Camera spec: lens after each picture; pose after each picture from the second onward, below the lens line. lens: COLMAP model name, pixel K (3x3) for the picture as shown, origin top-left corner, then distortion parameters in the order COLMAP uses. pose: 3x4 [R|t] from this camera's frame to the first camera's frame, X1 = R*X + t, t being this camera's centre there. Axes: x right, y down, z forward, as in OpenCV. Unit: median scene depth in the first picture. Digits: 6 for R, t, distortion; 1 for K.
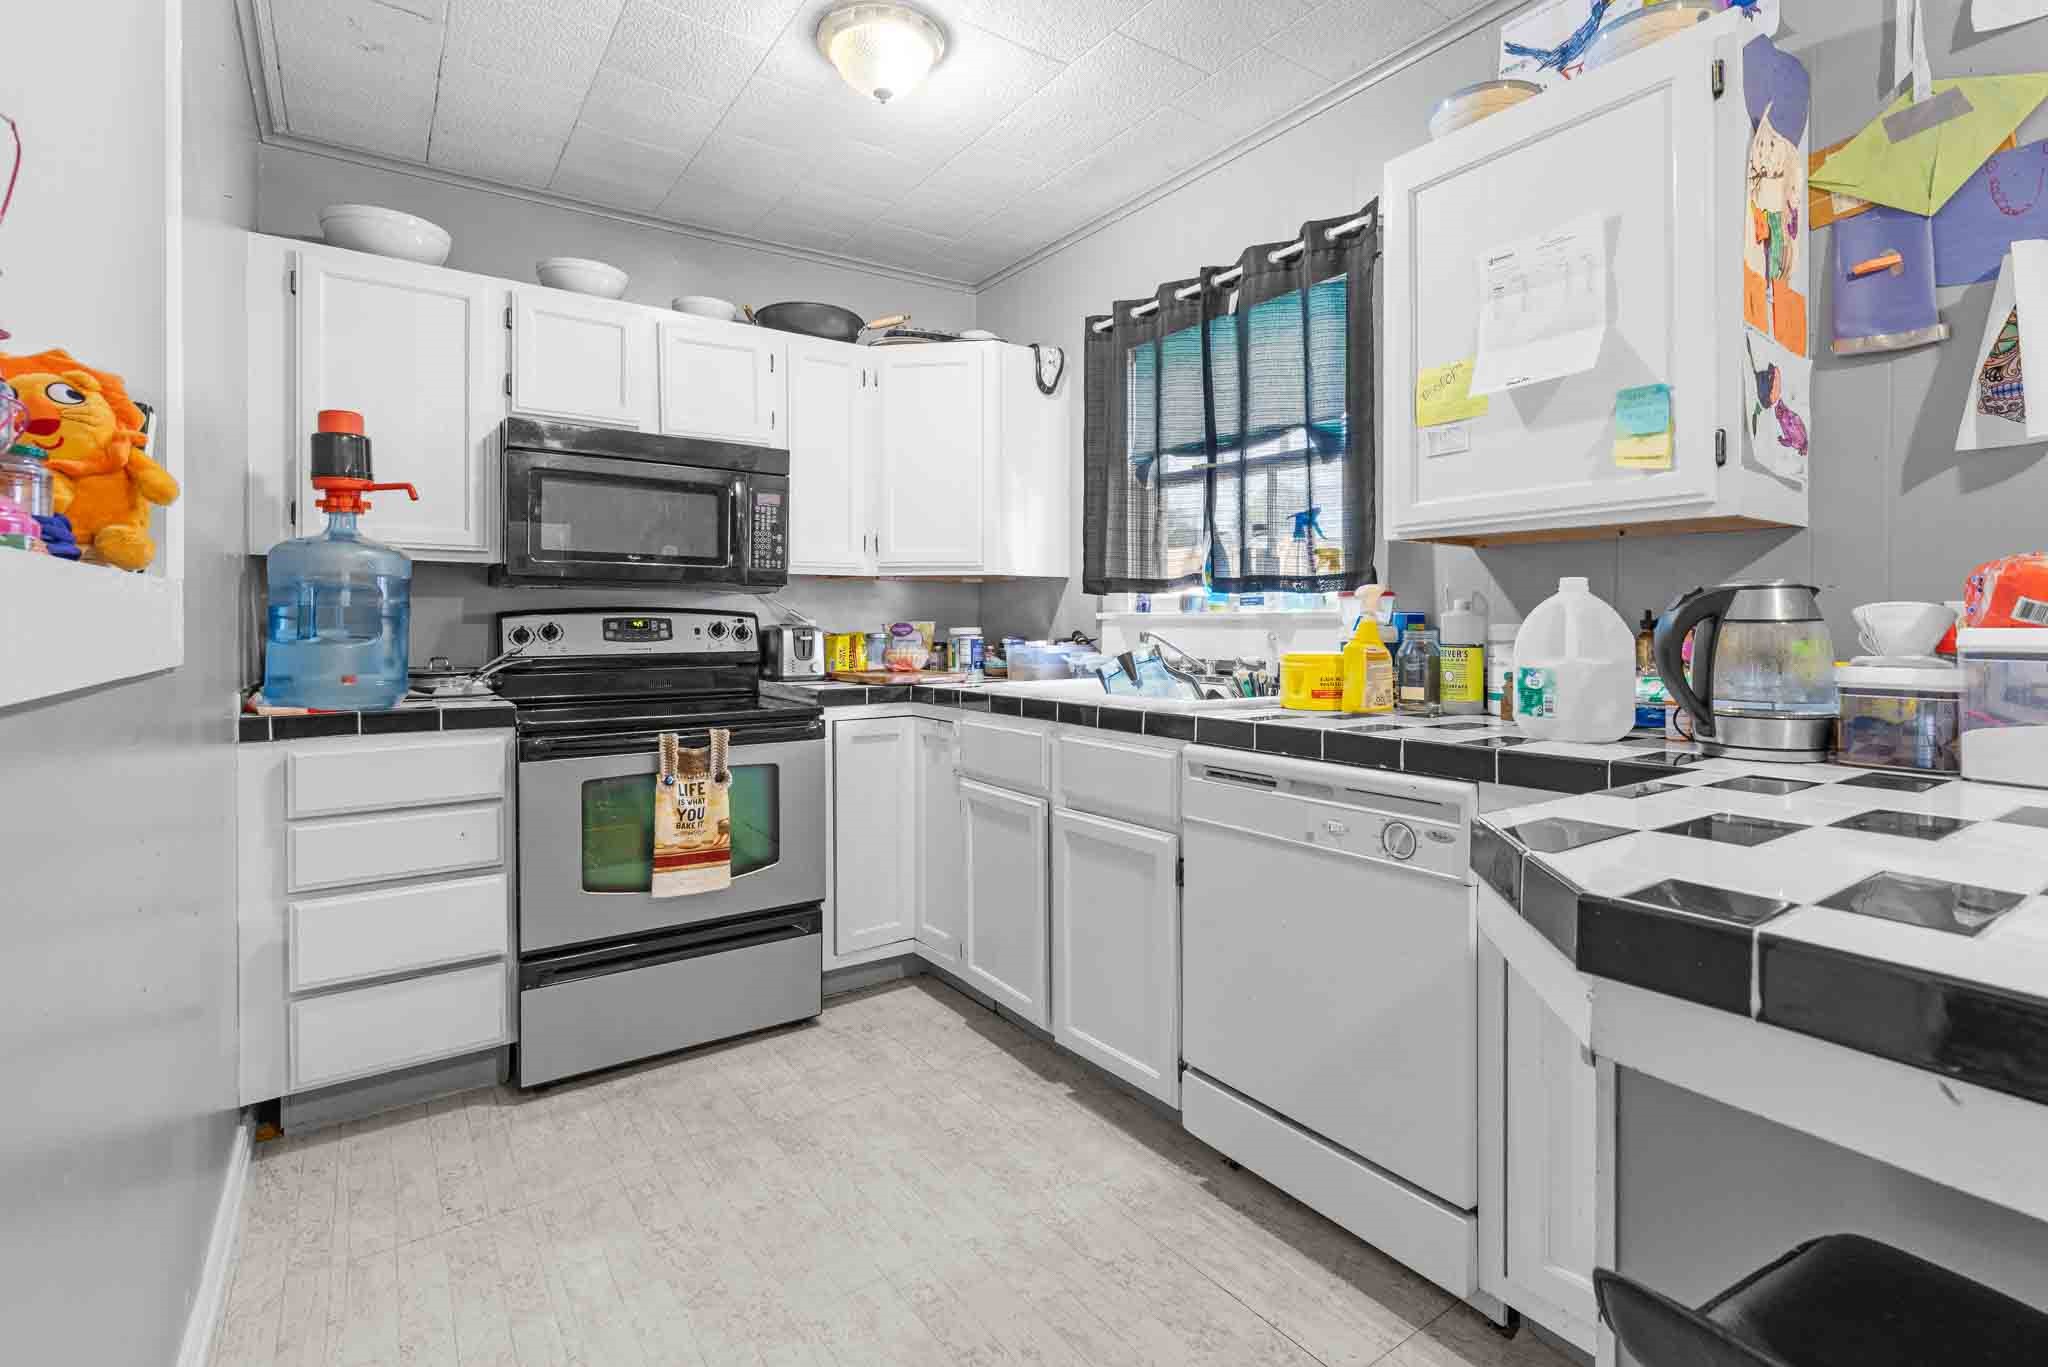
lens RADIAL K [[964.7, 0, 1029.9], [0, 964.7, 621.3], [0, 0, 1]] dist [-0.002504, -0.000200]
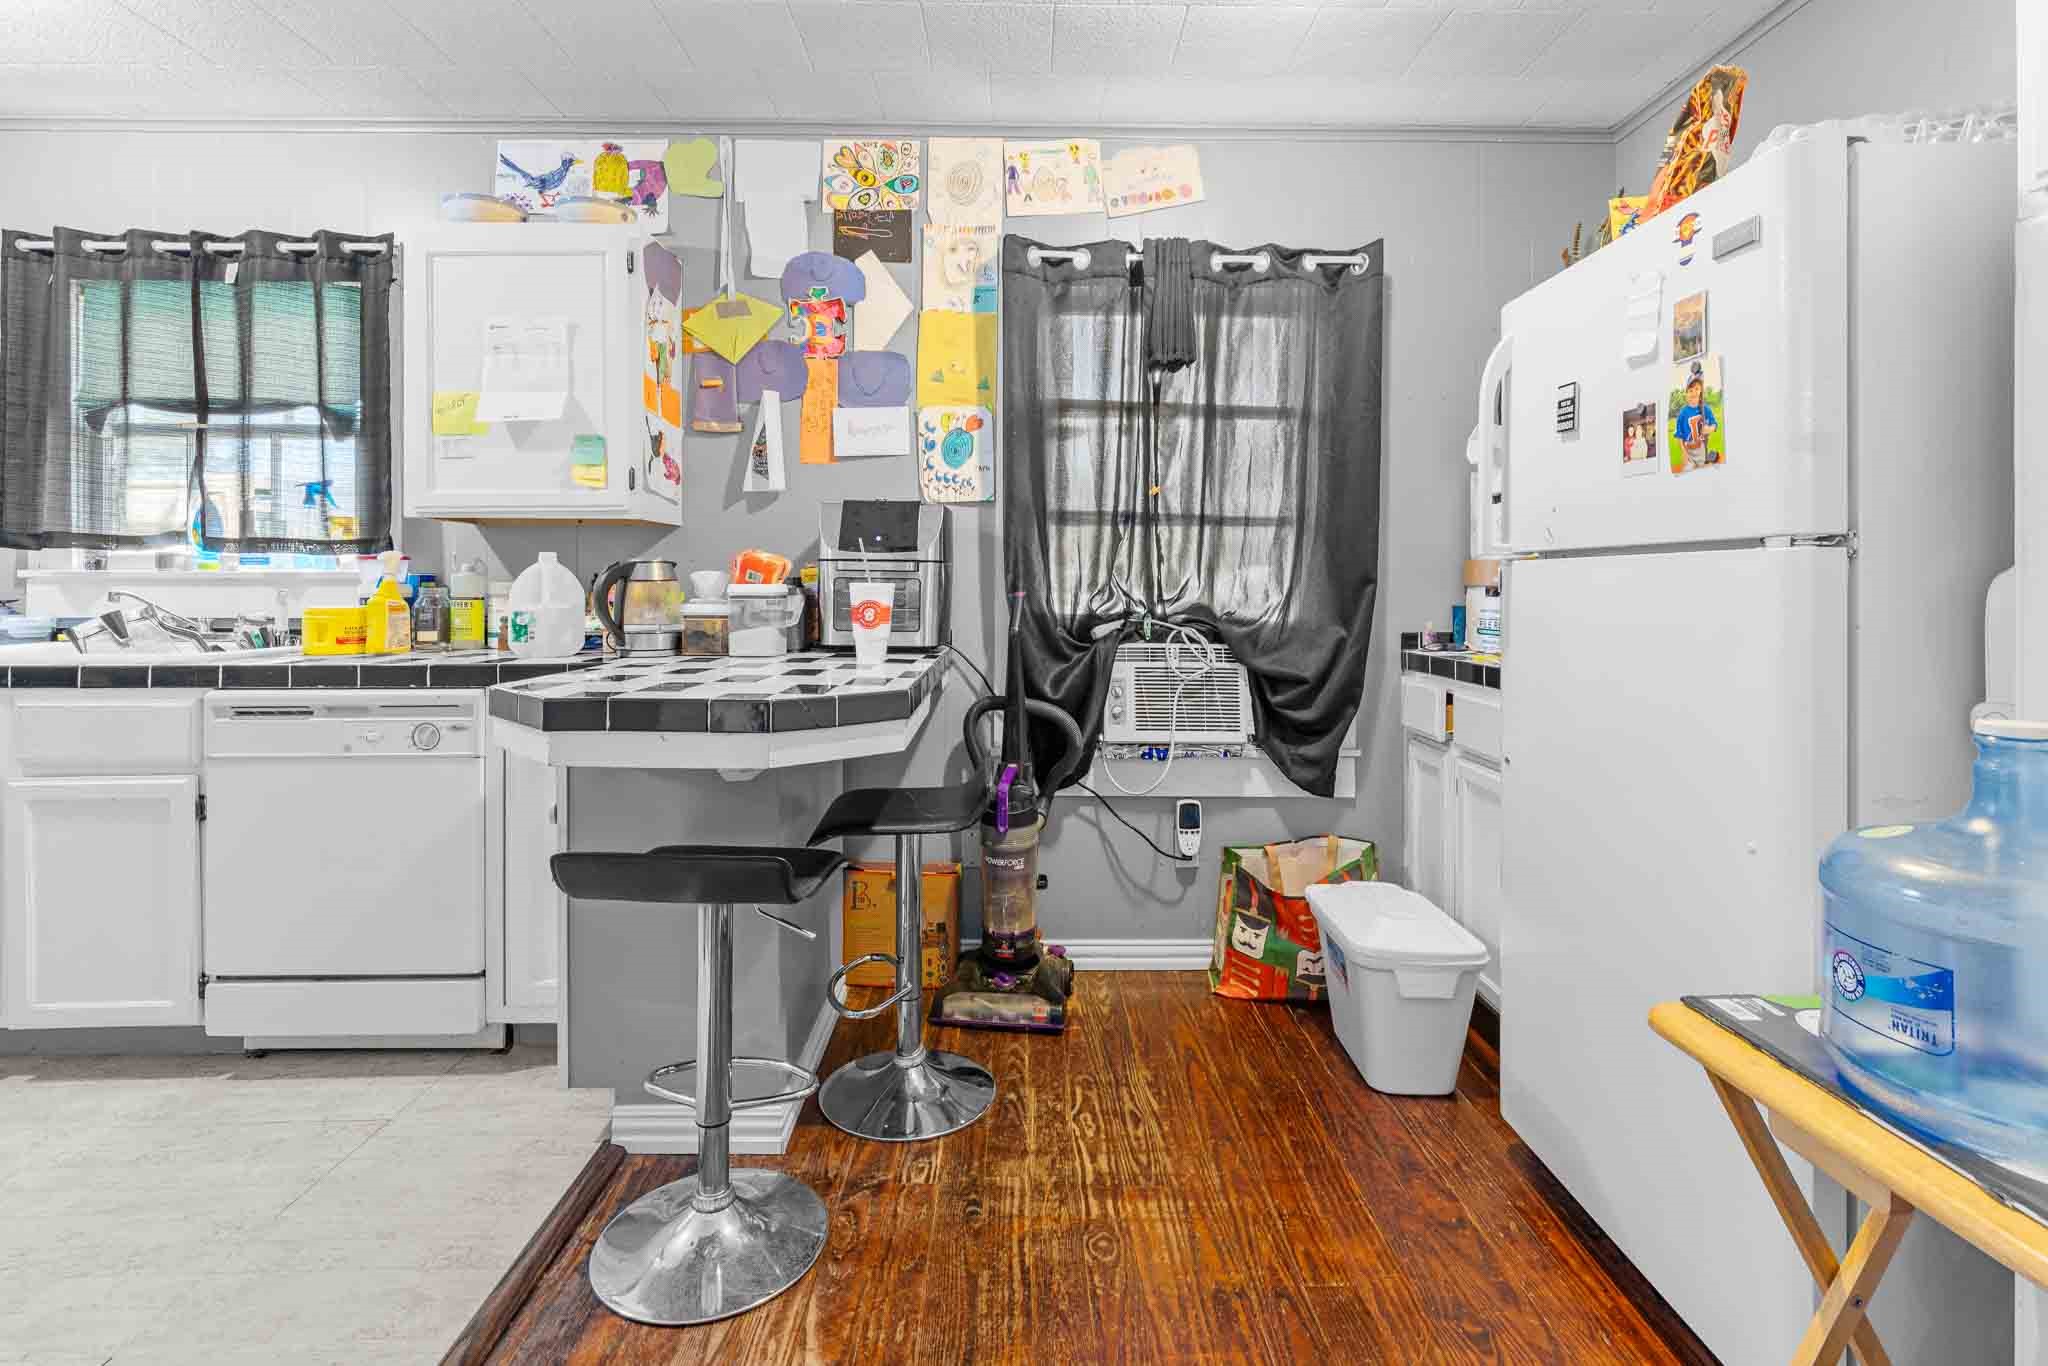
lens RADIAL K [[958.6, 0, 1026.7], [0, 958.6, 583.9], [0, 0, 1]] dist [-0.000072, -0.000160]
pose [[0.566897, -0.002918, 0.823783, -0.201324], [-0.001521, 0.999988, 0.004588, -0.002364], [-0.823787, -0.003854, 0.566886, -0.380455]]
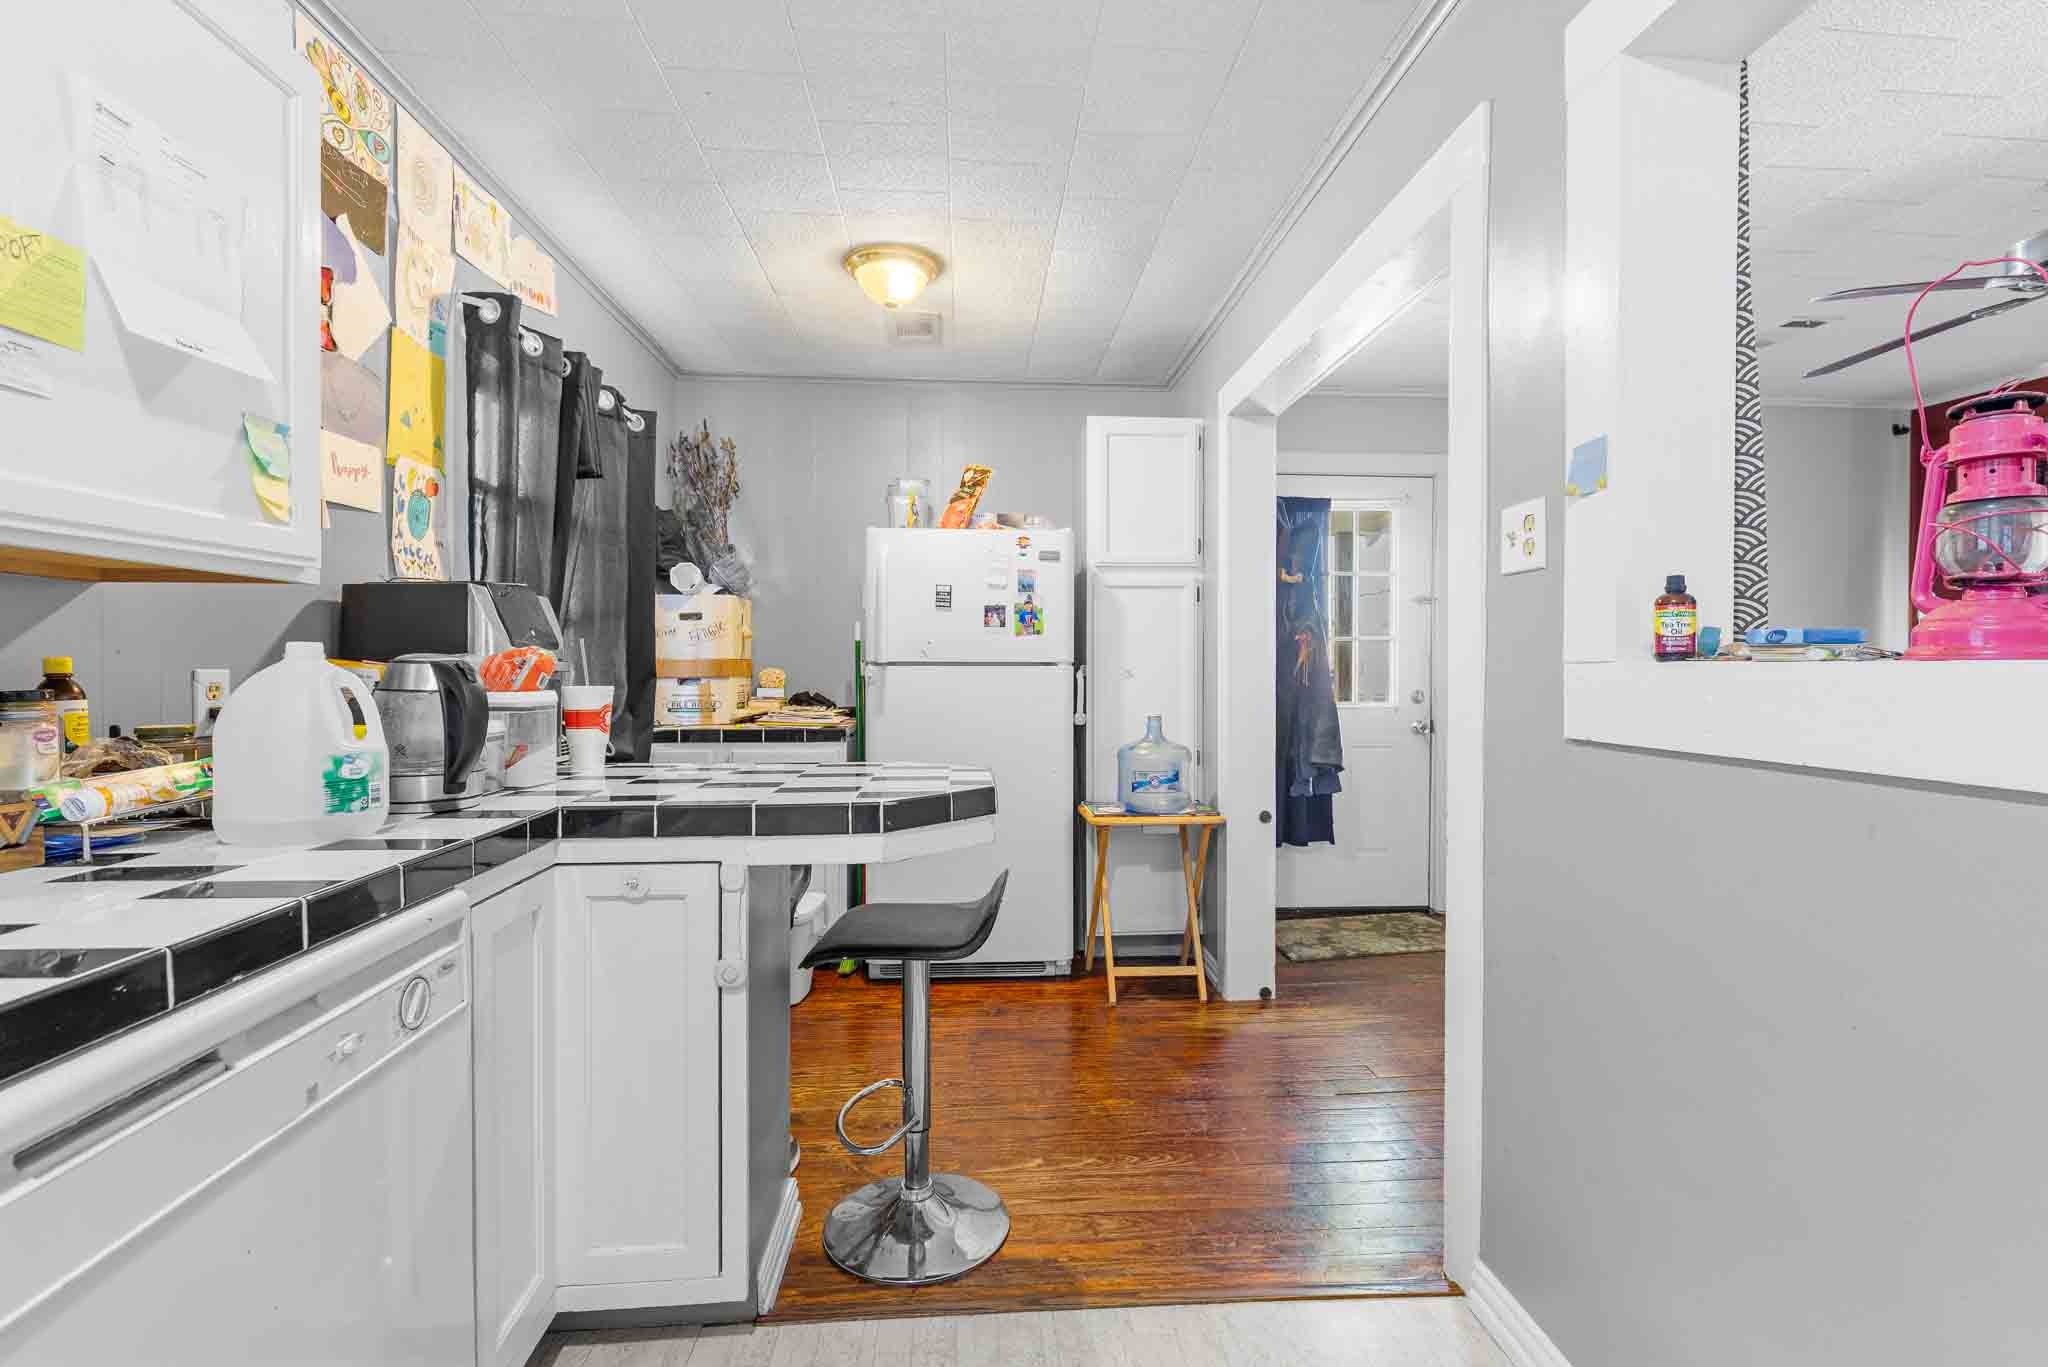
lens RADIAL K [[940.9, 0, 1024.0], [0, 940.9, 683.5], [0, 0, 1]] dist [-0.001271, -0.000233]
pose [[-0.854313, -0.014999, 0.519543, -0.275661], [-0.006439, 0.999812, 0.018277, -0.021614], [-0.519719, 0.012269, -0.854249, 1.009151]]
